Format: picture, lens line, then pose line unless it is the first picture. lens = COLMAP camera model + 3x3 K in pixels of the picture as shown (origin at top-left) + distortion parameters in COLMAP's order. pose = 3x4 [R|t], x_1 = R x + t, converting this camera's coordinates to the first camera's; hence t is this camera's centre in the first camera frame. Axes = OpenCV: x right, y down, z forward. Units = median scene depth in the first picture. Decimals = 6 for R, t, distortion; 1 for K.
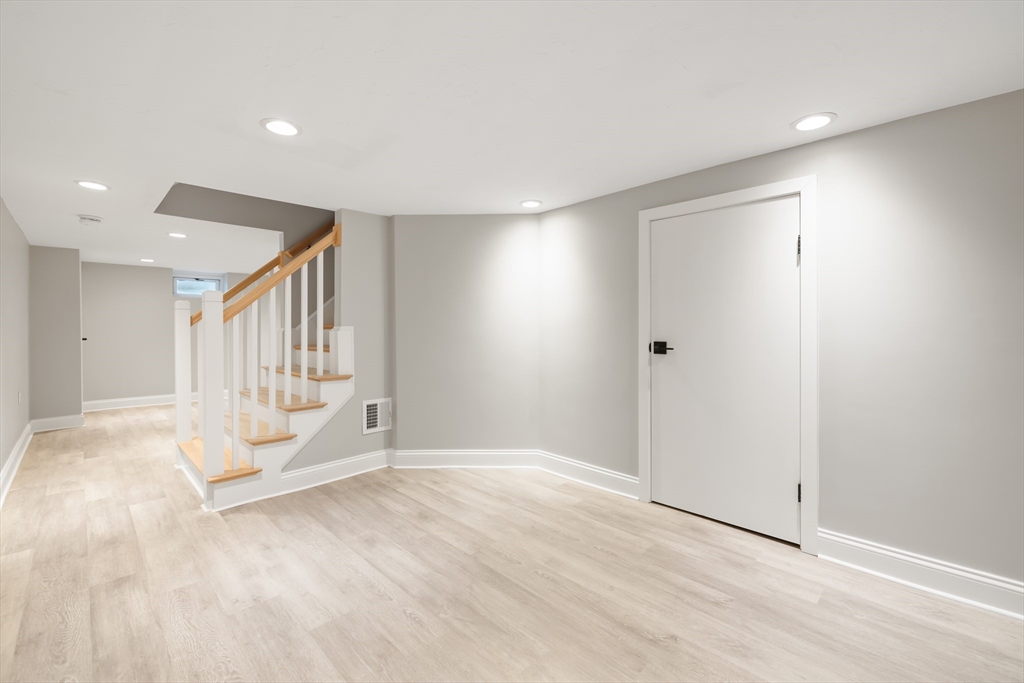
lens RADIAL K [[440.0, 0, 511.3], [0, 440.0, 332.2], [0, 0, 1]] dist [-0.003655, 0.000022]
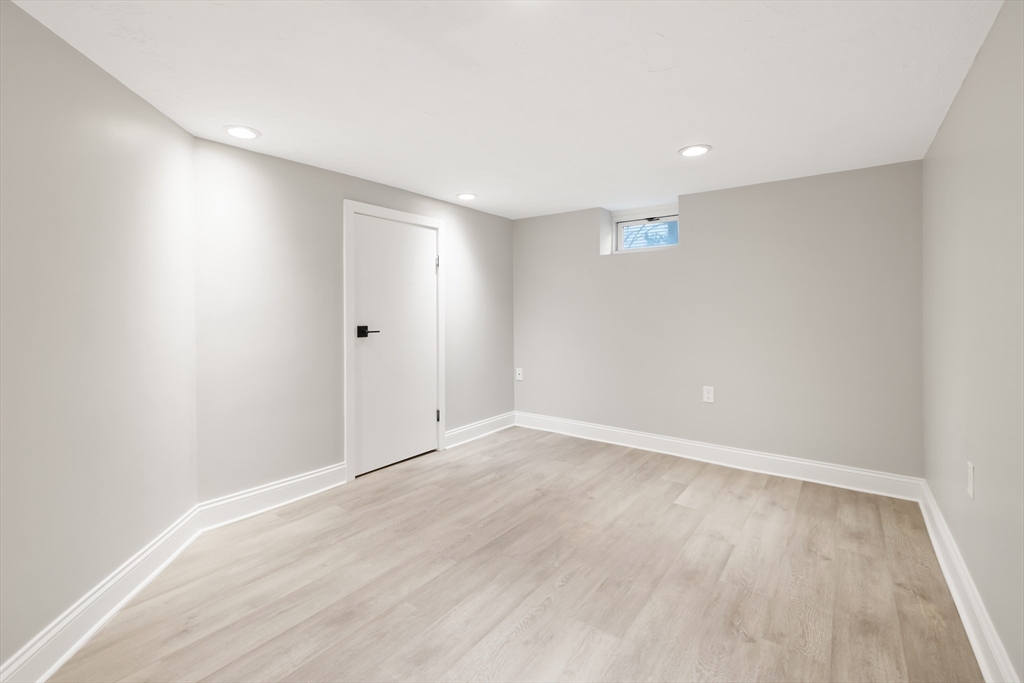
lens RADIAL K [[440.0, 0, 502.4], [0, 440.0, 314.5], [0, 0, 1]] dist [-0.003655, 0.000022]
pose [[-0.131784, -0.009612, 0.991232, -0.962610], [0.011700, 0.999868, 0.011251, -0.018525], [-0.991209, 0.013080, -0.131654, 0.972356]]
